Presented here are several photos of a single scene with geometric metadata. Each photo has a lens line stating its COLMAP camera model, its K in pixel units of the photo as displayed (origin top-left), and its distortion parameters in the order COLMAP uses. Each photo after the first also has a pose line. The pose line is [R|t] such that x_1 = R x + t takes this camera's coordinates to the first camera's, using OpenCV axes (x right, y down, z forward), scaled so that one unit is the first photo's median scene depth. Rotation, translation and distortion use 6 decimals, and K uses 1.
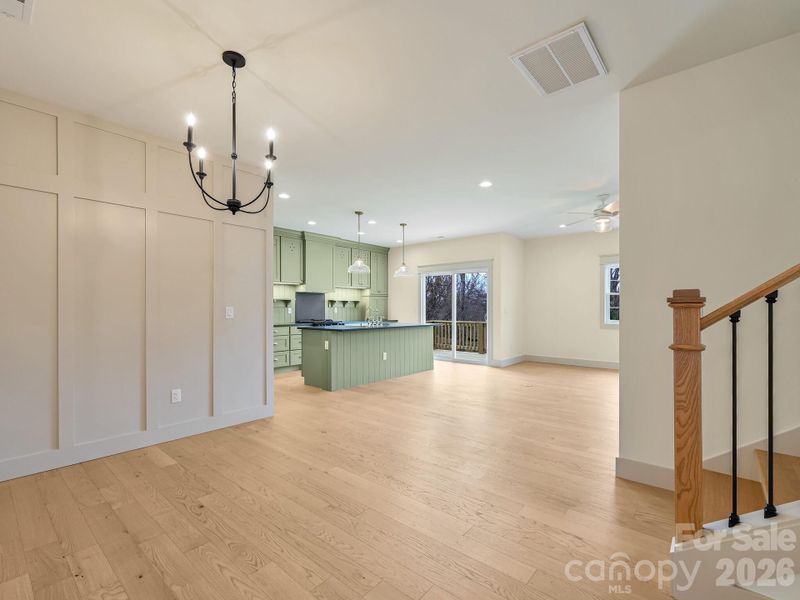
lens RADIAL K [[368.6, 0, 404.4], [0, 368.6, 306.3], [0, 0, 1]] dist [0.000696, -0.000307]
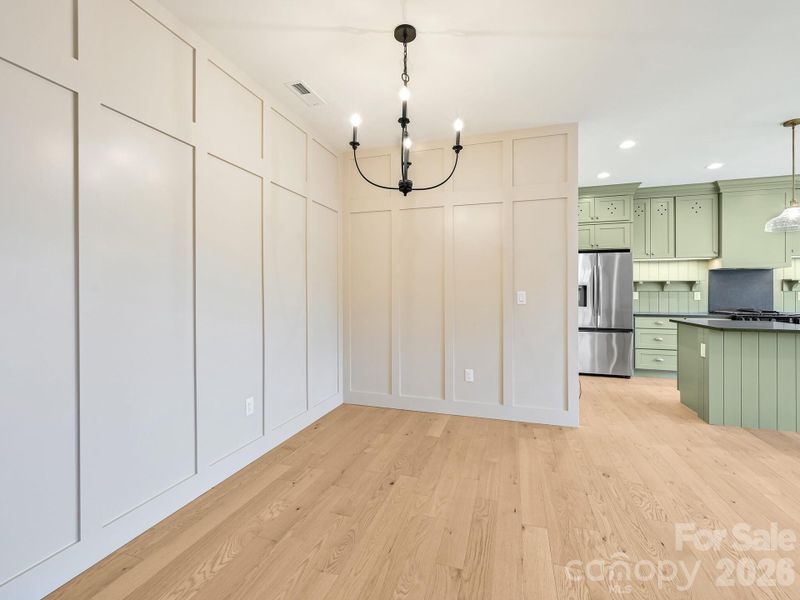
lens RADIAL K [[362.5, 0, 400.1], [0, 362.5, 292.4], [0, 0, 1]] dist [0.001008, 0.000051]
pose [[0.386365, 0.002601, -0.922342, 0.241092], [0.003870, 0.999983, 0.004441, -0.001727], [0.922338, -0.005286, 0.386348, 0.372828]]
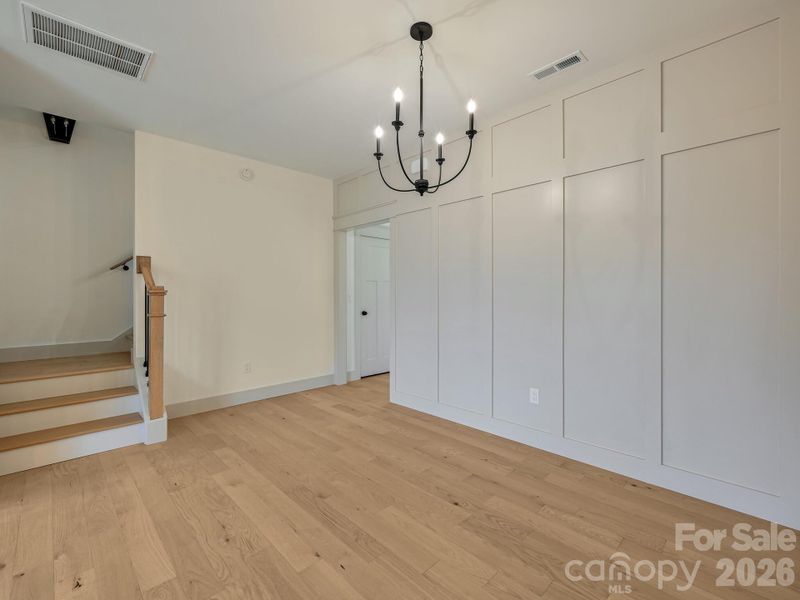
lens RADIAL K [[362.5, 0, 400.1], [0, 362.5, 292.4], [0, 0, 1]] dist [0.001008, 0.000051]
pose [[-0.994710, 0.004798, 0.102615, -0.300172], [0.003795, 0.999943, -0.009970, 0.005965], [-0.102657, -0.009528, -0.994671, 1.156562]]
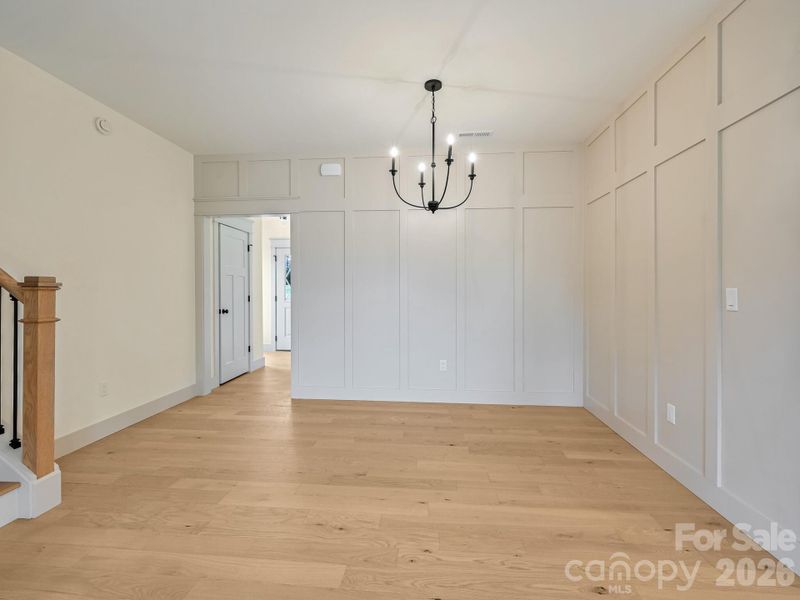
lens RADIAL K [[362.5, 0, 400.1], [0, 362.5, 292.4], [0, 0, 1]] dist [0.001008, 0.000051]
pose [[-0.821465, 0.002855, -0.570251, 0.187726], [0.002581, 0.999996, 0.001288, 0.006056], [0.570253, -0.000414, -0.821469, 1.150420]]
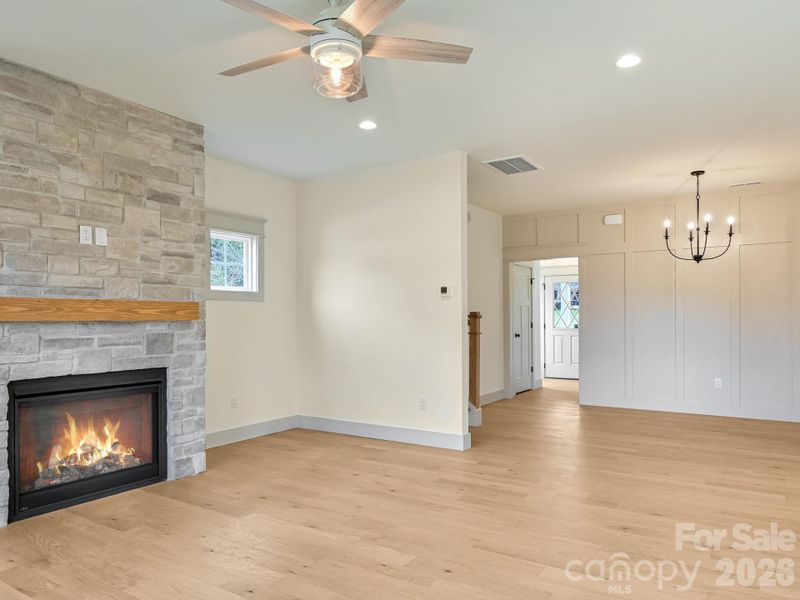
lens RADIAL K [[553.2, 0, 402.6], [0, 553.2, 318.5], [0, 0, 1]] dist [-0.000635, -0.000774]
pose [[-0.992848, 0.003879, -0.119322, 0.732164], [0.004510, 0.999977, -0.005020, 0.009740], [0.119299, -0.005522, -0.992843, 2.038237]]
